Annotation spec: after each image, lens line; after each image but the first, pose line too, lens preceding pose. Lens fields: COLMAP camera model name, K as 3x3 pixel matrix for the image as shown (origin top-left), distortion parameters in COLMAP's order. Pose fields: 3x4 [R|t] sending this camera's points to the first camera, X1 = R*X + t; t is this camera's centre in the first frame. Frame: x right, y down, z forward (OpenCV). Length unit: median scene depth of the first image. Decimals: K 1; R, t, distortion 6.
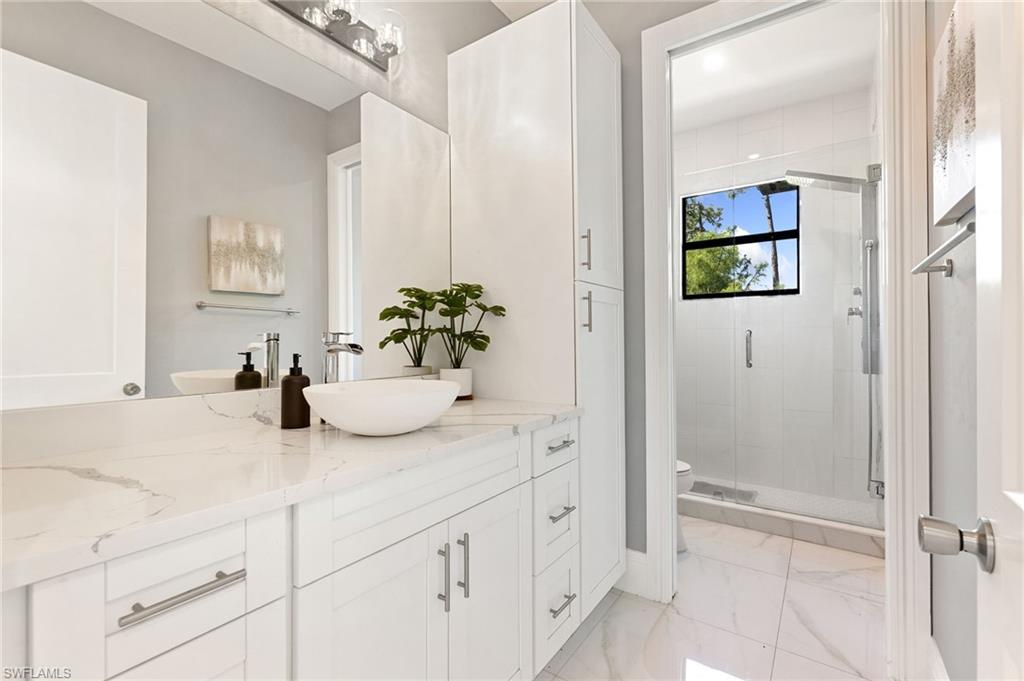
lens RADIAL K [[444.6, 0, 500.1], [0, 444.6, 337.4], [0, 0, 1]] dist [0.000382, 0.000098]
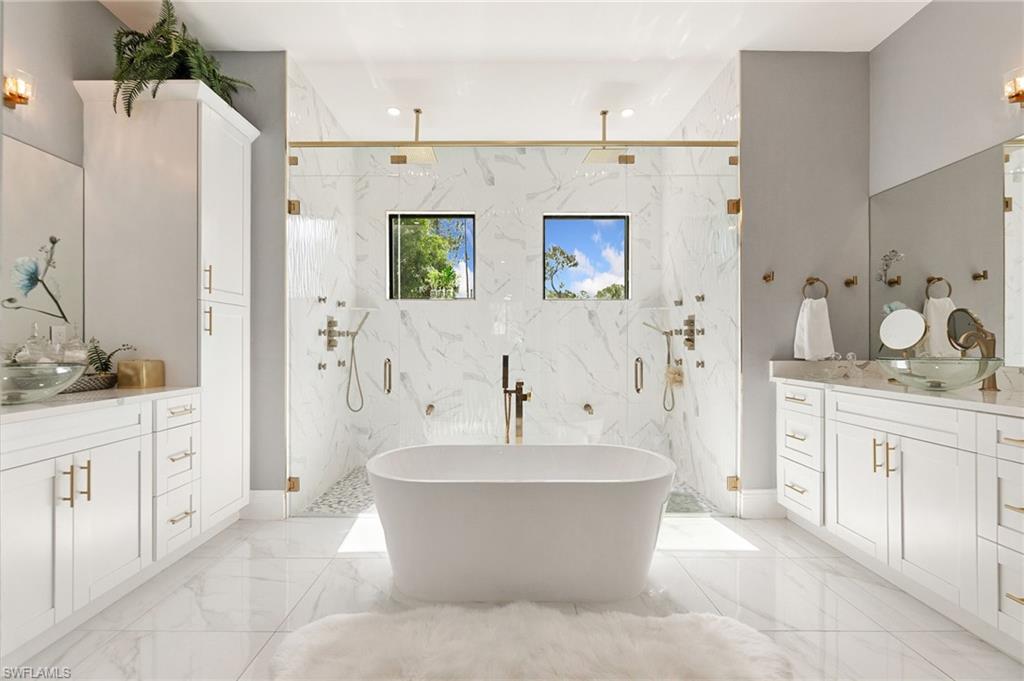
lens RADIAL K [[444.6, 0, 500.1], [0, 444.6, 337.4], [0, 0, 1]] dist [0.000382, 0.000098]
pose [[0.819760, 0.003375, 0.572698, 0.146359], [-0.007421, 0.999961, 0.004729, -0.018331], [-0.572659, -0.008127, 0.819753, -0.776918]]
